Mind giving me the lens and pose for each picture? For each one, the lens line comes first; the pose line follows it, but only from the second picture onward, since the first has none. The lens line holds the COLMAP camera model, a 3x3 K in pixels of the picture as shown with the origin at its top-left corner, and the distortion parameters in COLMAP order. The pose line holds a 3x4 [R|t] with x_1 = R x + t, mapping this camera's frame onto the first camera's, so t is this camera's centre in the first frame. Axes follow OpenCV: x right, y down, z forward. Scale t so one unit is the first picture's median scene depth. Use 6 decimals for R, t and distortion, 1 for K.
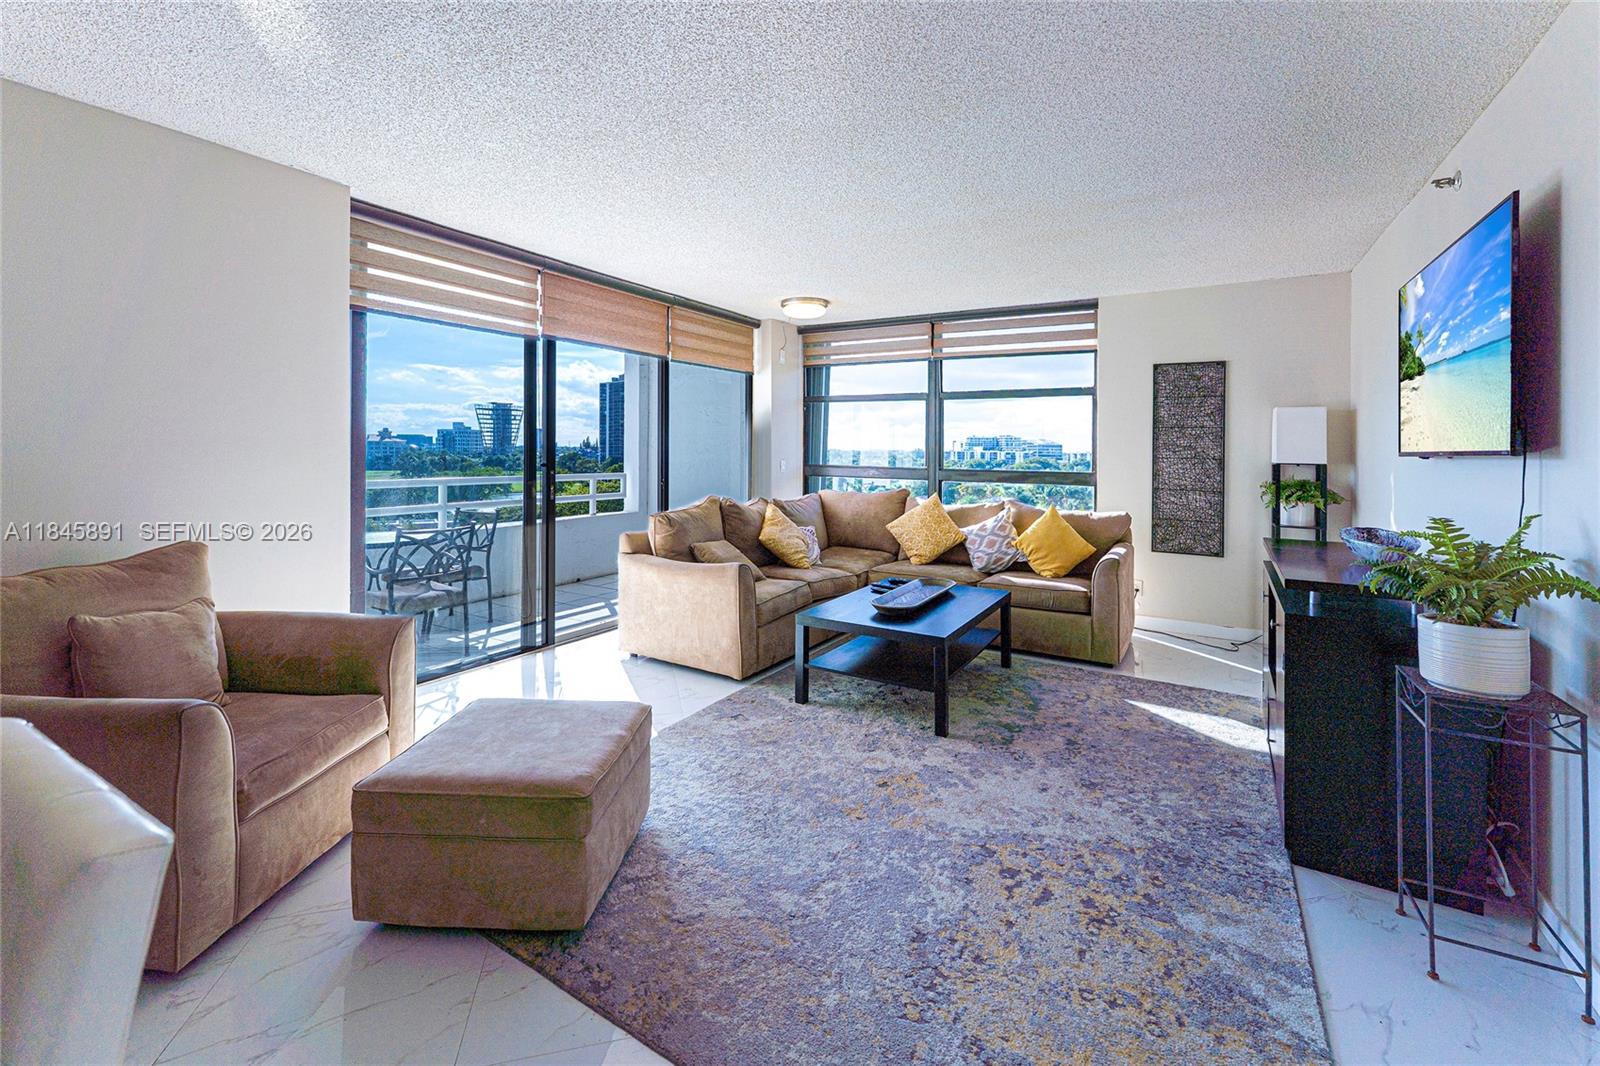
lens RADIAL K [[673.4, 0, 806.6], [0, 673.4, 438.9], [0, 0, 1]] dist [0.001021, 0.000293]
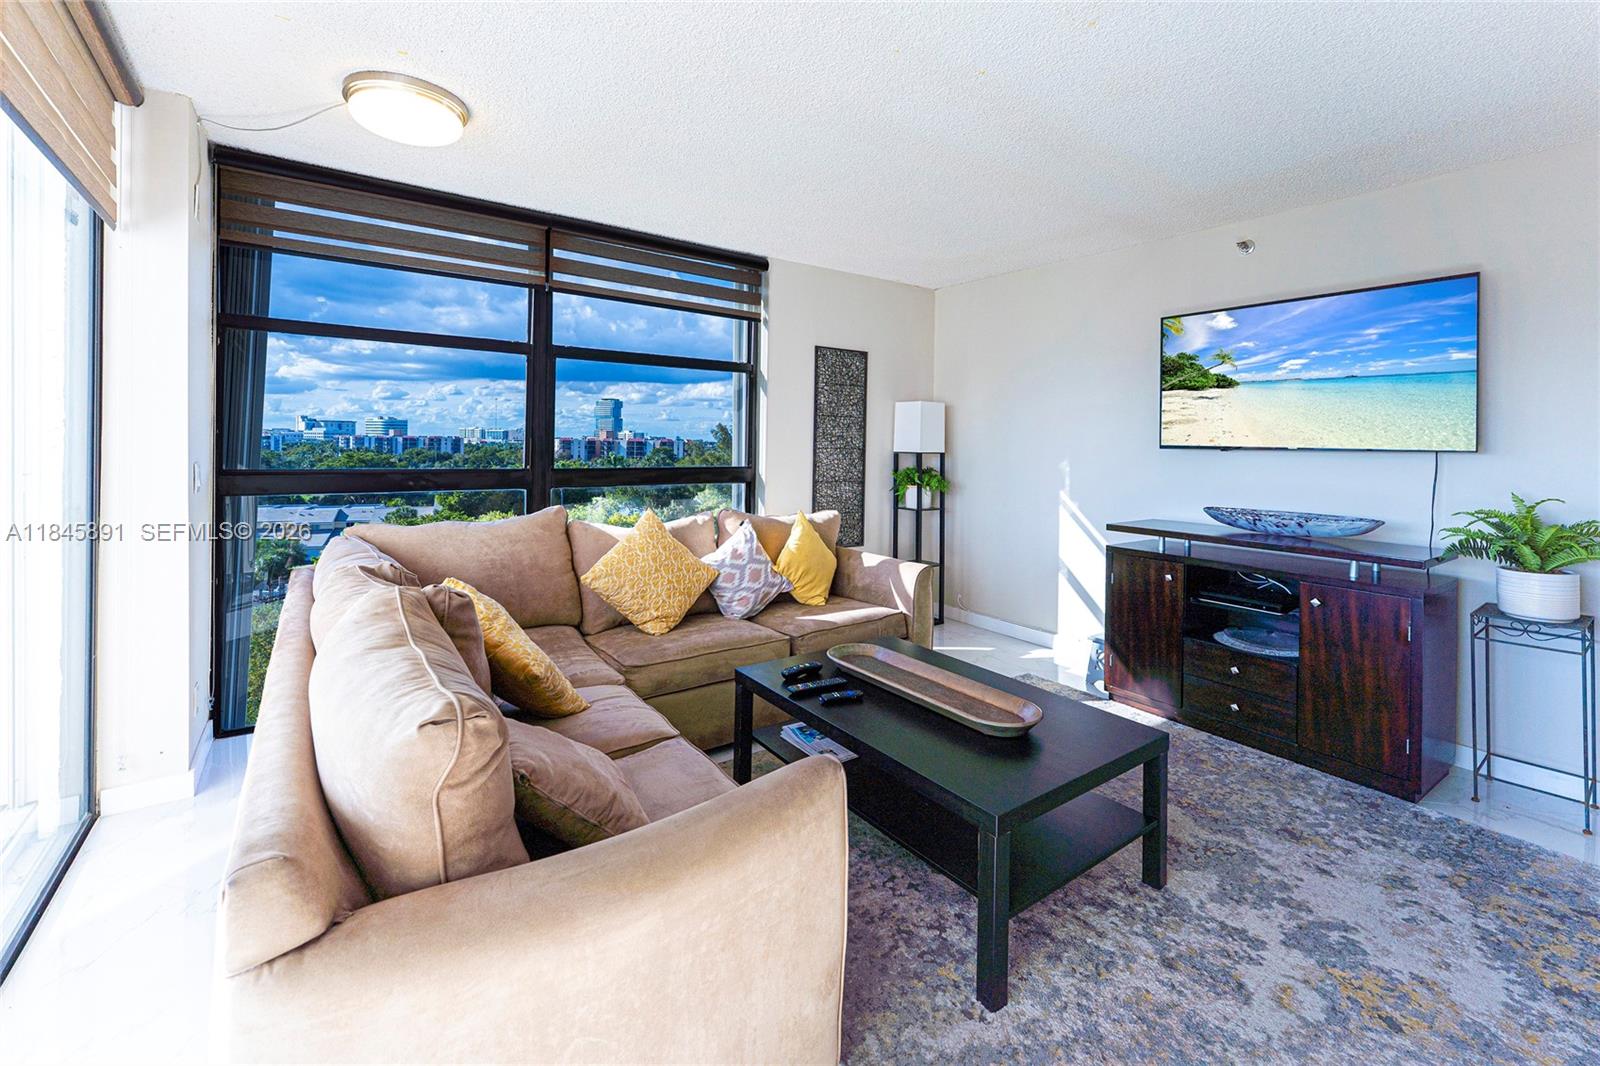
lens RADIAL K [[673.4, 0, 806.6], [0, 673.4, 438.9], [0, 0, 1]] dist [0.001021, 0.000293]
pose [[0.398908, 0.000594, 0.916991, -0.529960], [-0.025934, 0.999607, 0.010634, 0.009931], [-0.916624, -0.028024, 0.398767, 1.052508]]
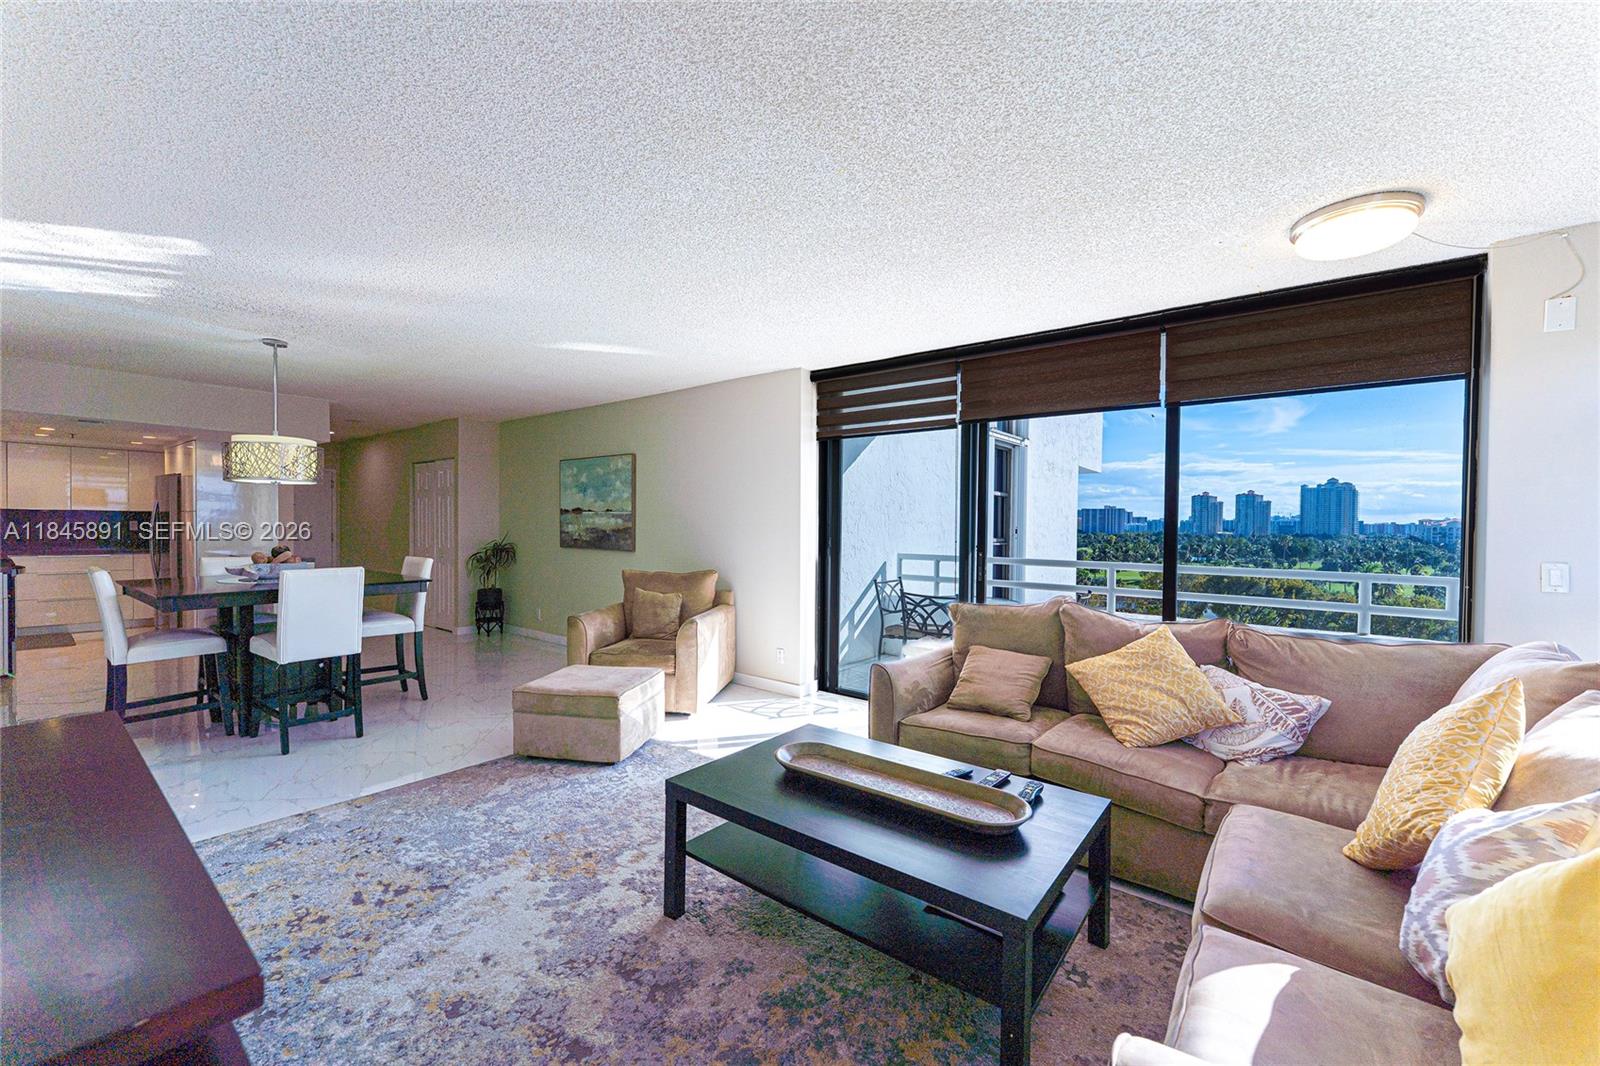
lens RADIAL K [[637.1, 0, 800.0], [0, 637.1, 533.0], [0, 0, 1]] dist [0.002317, 0.000374]
pose [[-0.128584, -0.001629, -0.991697, 0.868991], [0.004175, 0.999989, -0.002184, 0.025255], [0.991690, -0.004421, -0.128576, 1.218720]]
